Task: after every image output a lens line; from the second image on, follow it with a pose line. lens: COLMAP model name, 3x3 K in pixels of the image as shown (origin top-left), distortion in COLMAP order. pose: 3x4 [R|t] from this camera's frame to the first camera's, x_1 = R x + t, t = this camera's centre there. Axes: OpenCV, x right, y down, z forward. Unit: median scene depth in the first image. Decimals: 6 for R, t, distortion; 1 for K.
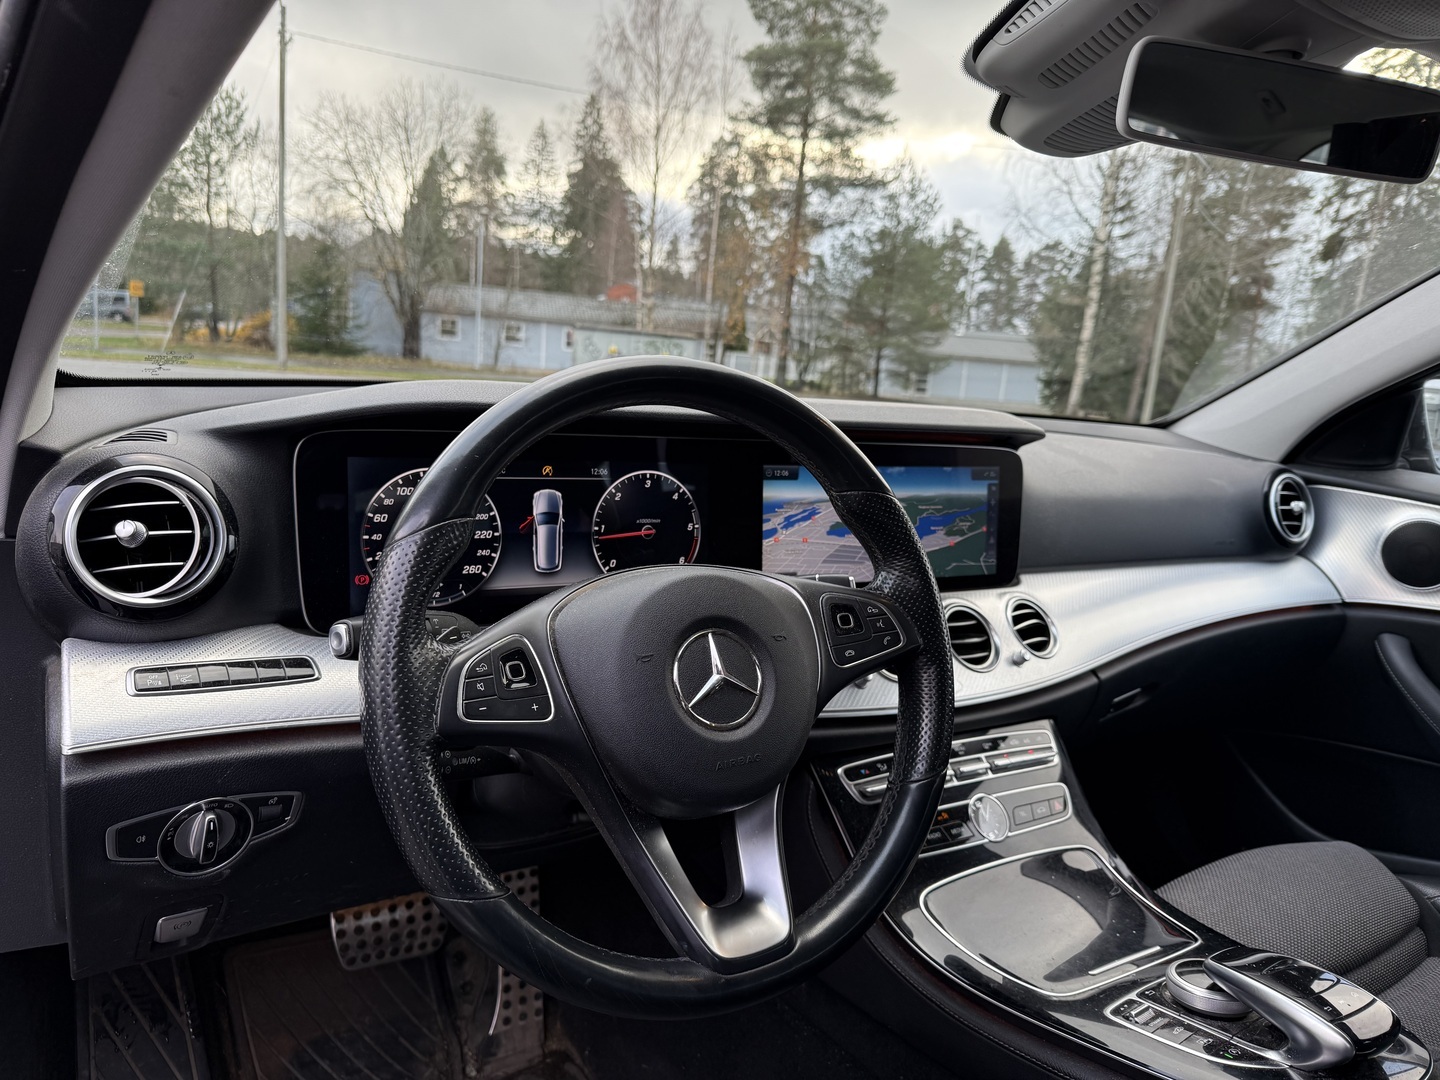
lens RADIAL K [[989.1, 0, 720.3], [0, 989.1, 593.8], [0, 0, 1]] dist [-0.041492, -0.004607]
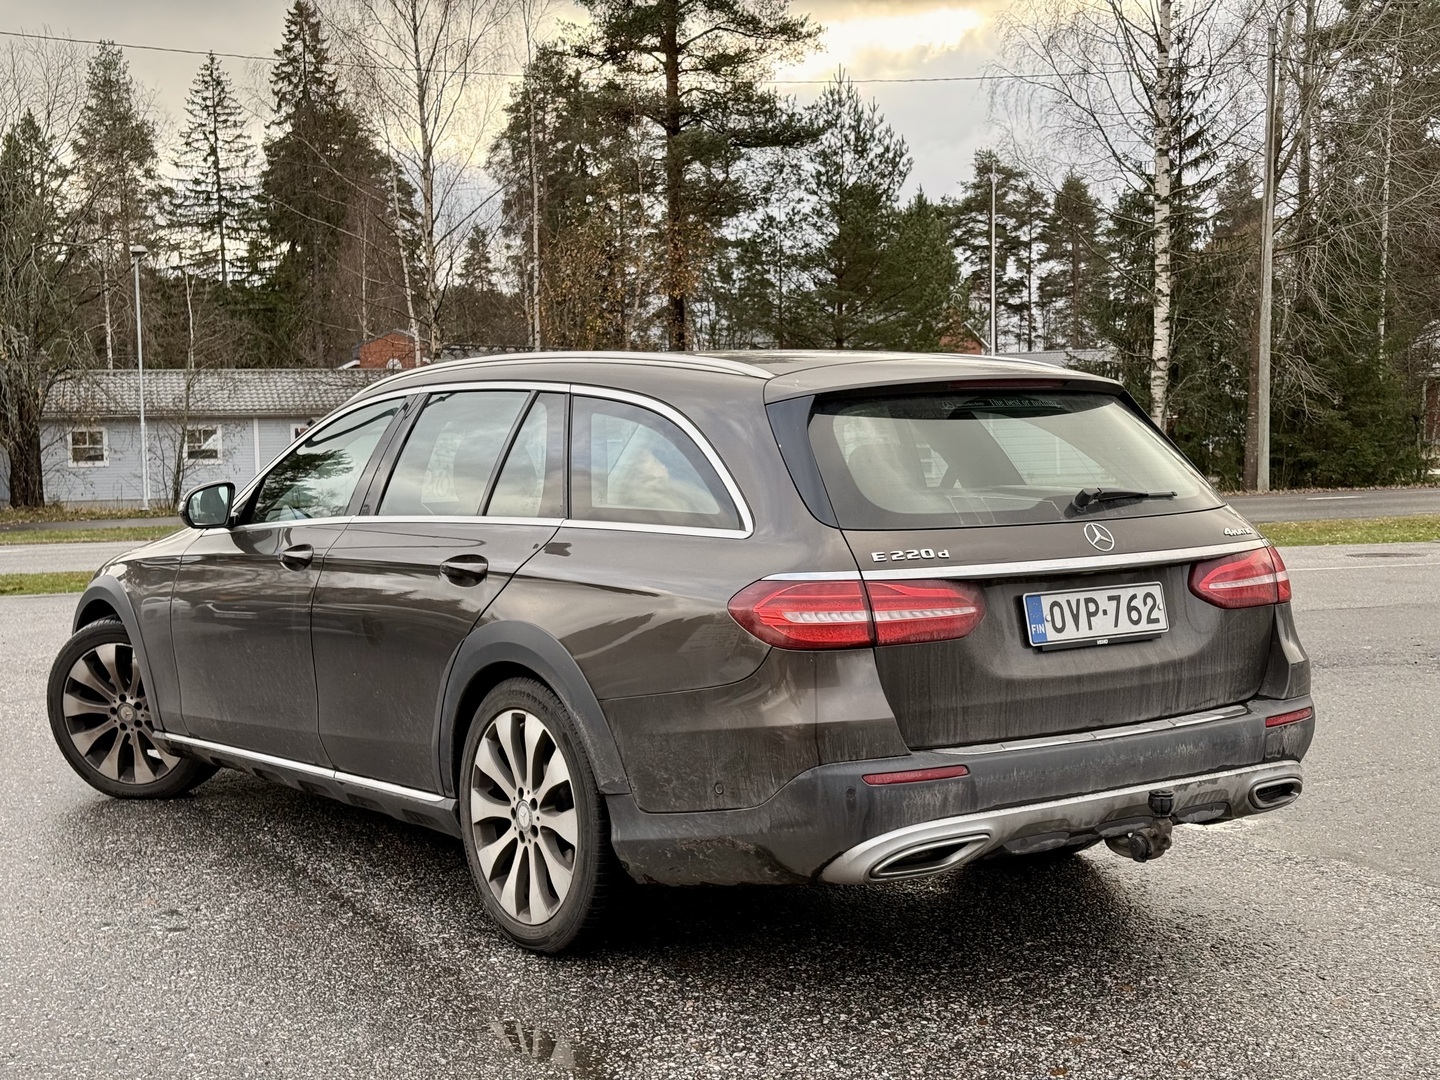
lens RADIAL K [[2051.7, 0, 720.0], [0, 2051.7, 540.0], [0, 0, 1]] dist [0.031633, 0.085306]
pose [[0.993010, -0.105365, 0.053188, 0.019434], [0.113310, 0.977169, -0.179729, 0.037577], [-0.033036, 0.184499, 0.982277, -0.169414]]
